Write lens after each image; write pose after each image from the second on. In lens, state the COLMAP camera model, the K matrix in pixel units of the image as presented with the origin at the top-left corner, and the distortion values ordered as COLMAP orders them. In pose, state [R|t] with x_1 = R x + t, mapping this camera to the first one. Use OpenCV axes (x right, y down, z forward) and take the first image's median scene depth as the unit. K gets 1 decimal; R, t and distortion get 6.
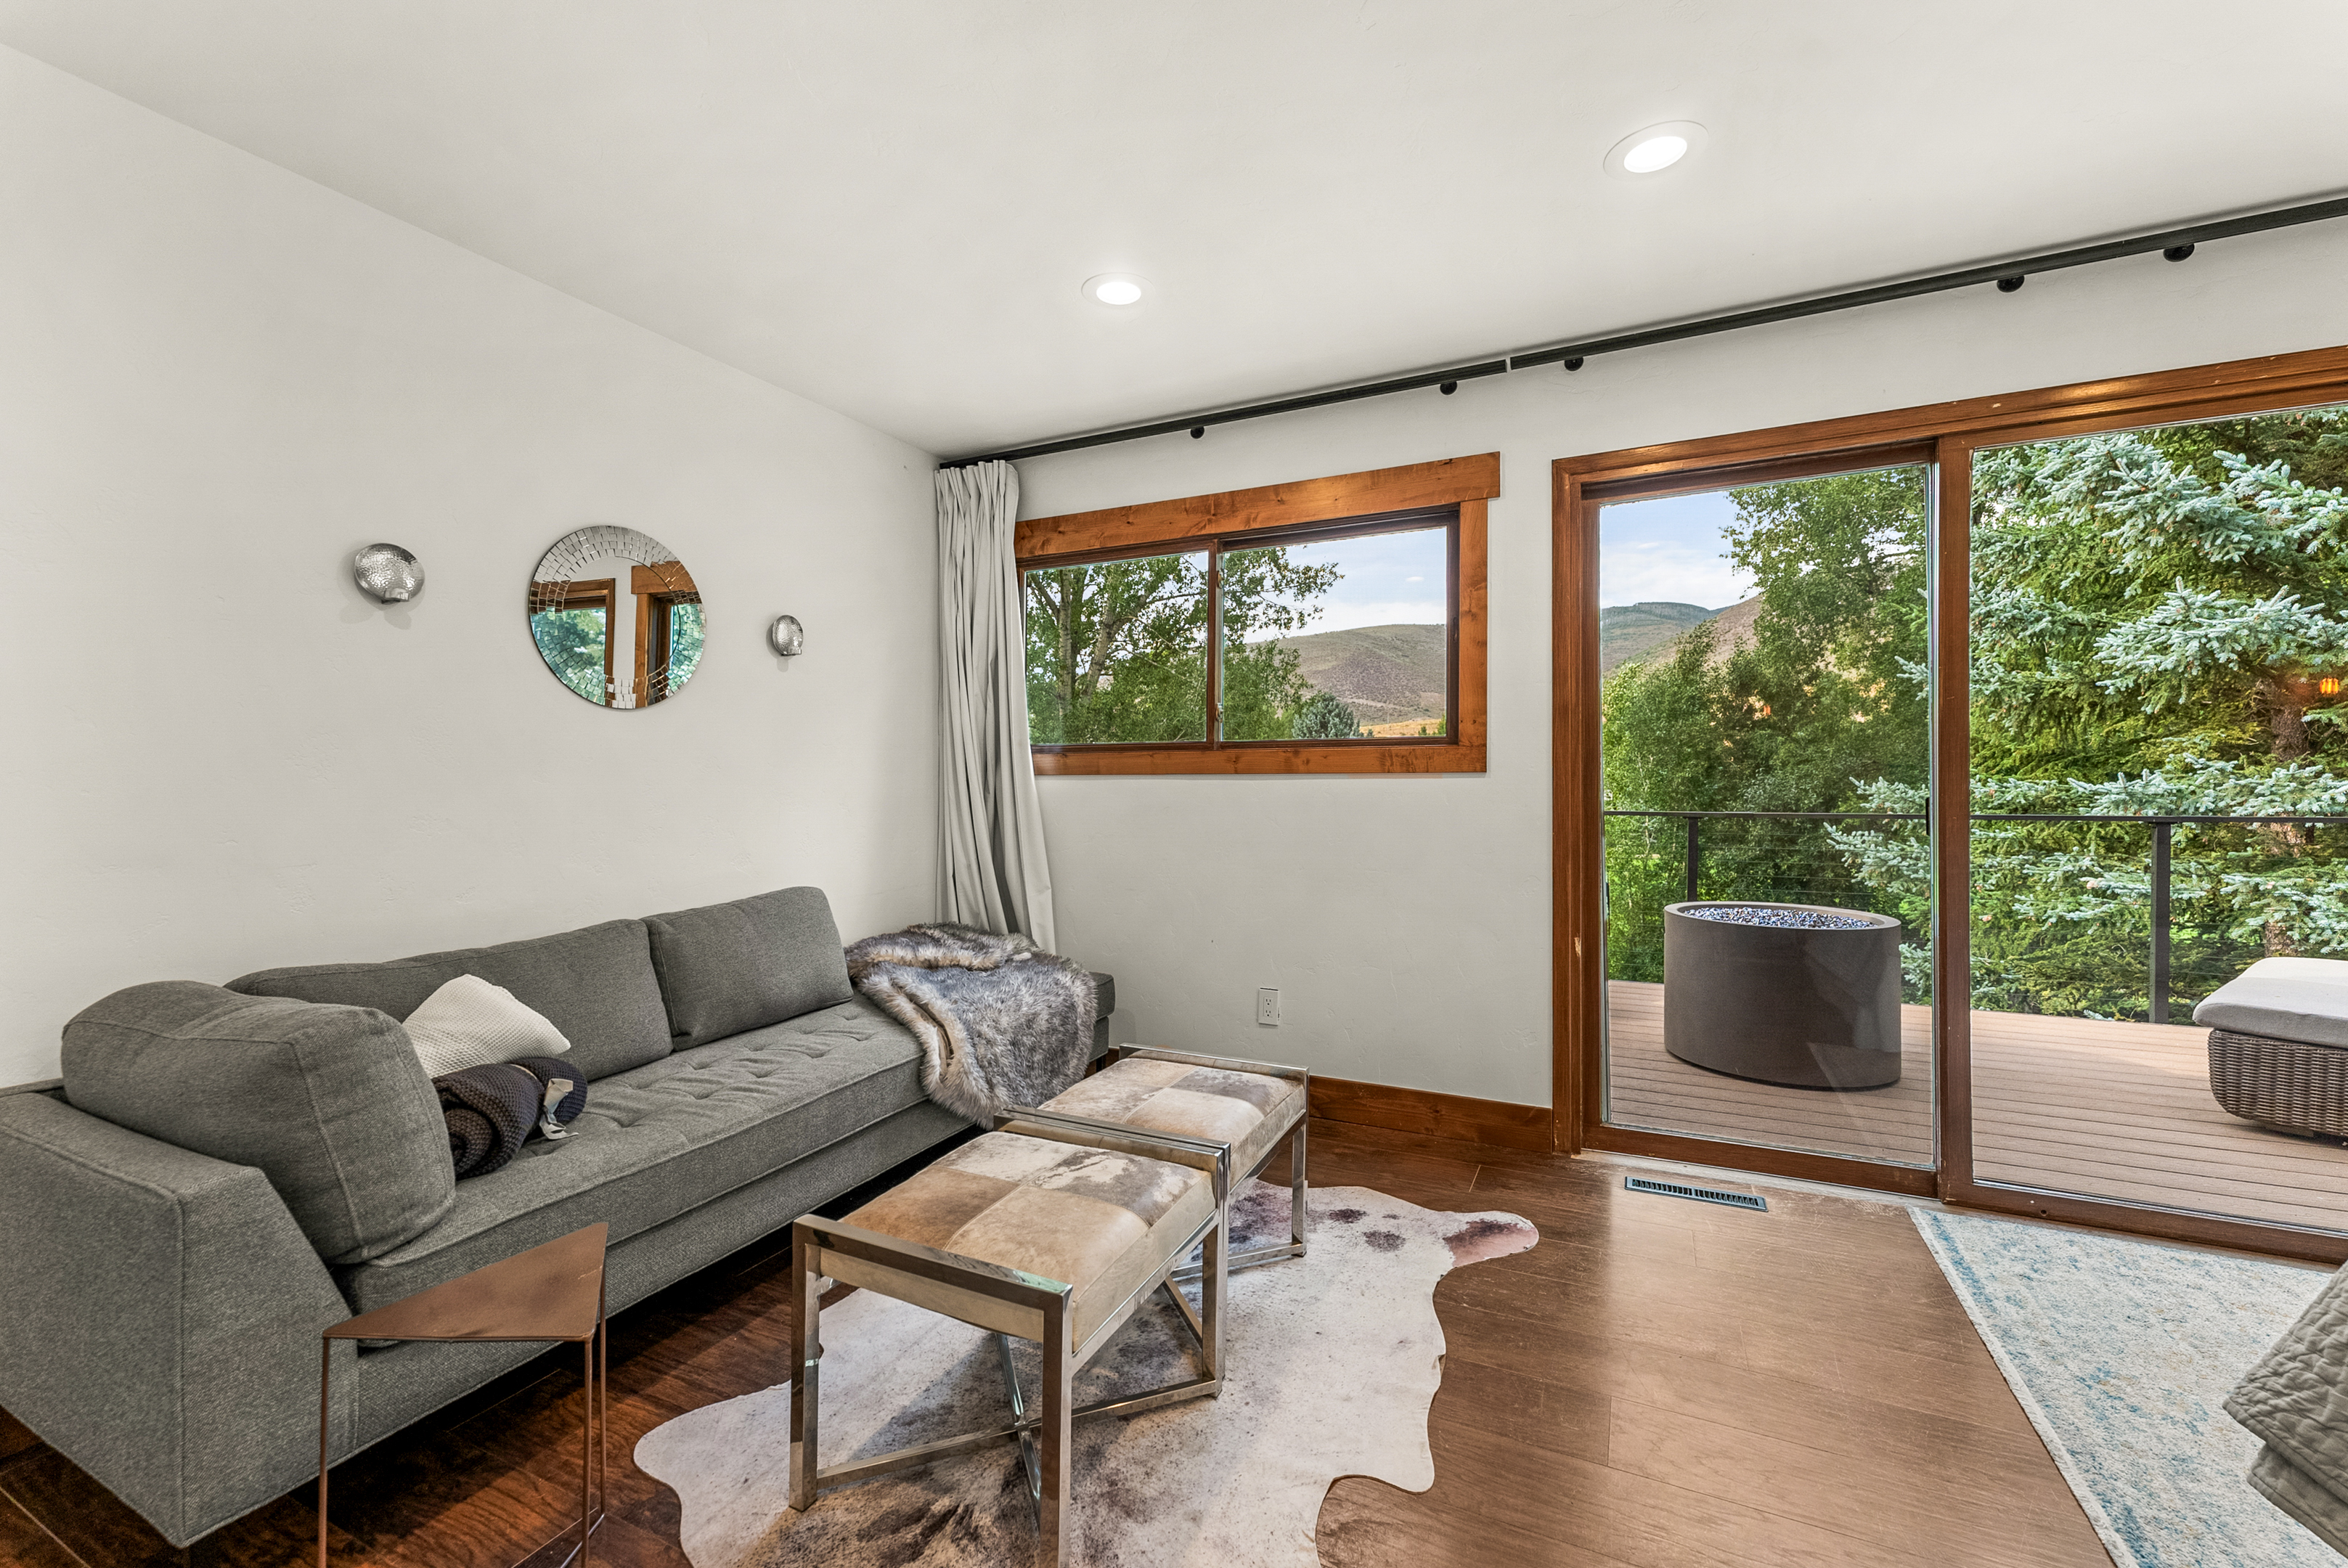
lens RADIAL K [[956.3, 0, 1168.6], [0, 956.3, 767.4], [0, 0, 1]] dist [-0.000469, -0.000057]
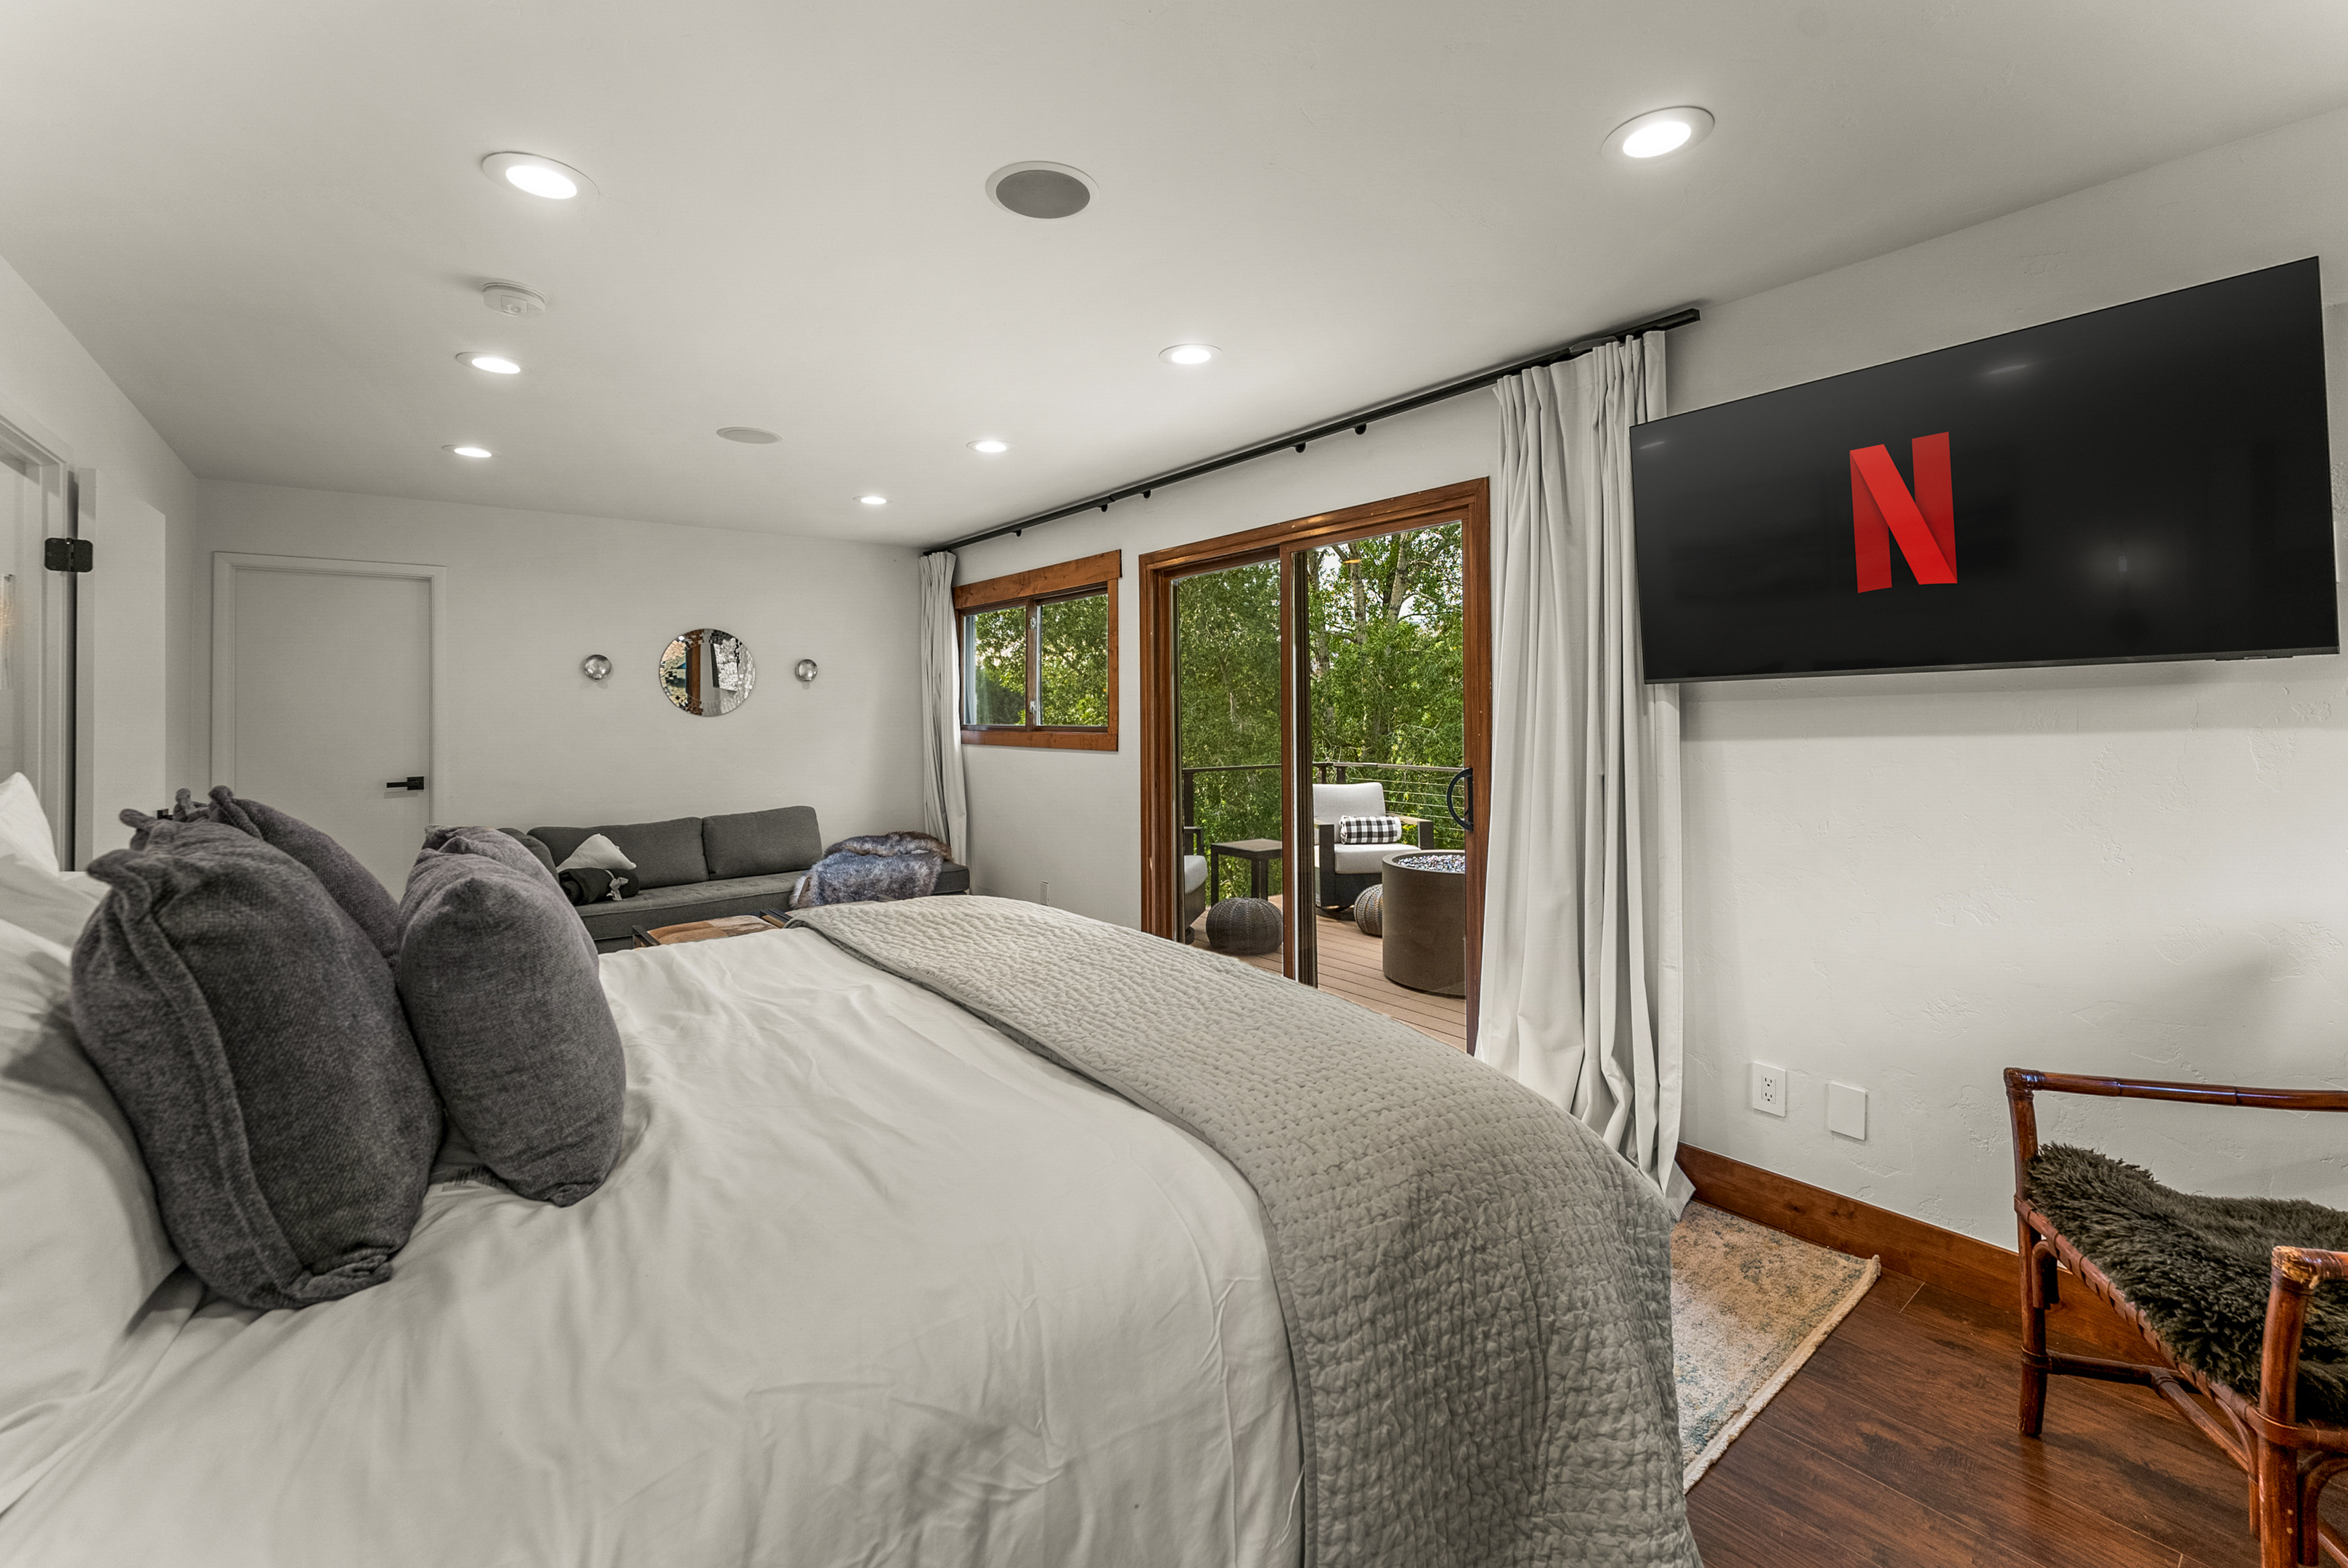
lens RADIAL K [[968.9, 0, 1142.8], [0, 968.9, 704.6], [0, 0, 1]] dist [0.001390, 0.000141]
pose [[0.898597, -0.005837, -0.438736, 1.060160], [0.006853, 0.999976, 0.000732, -0.072291], [0.438721, -0.003665, 0.898616, -0.417768]]
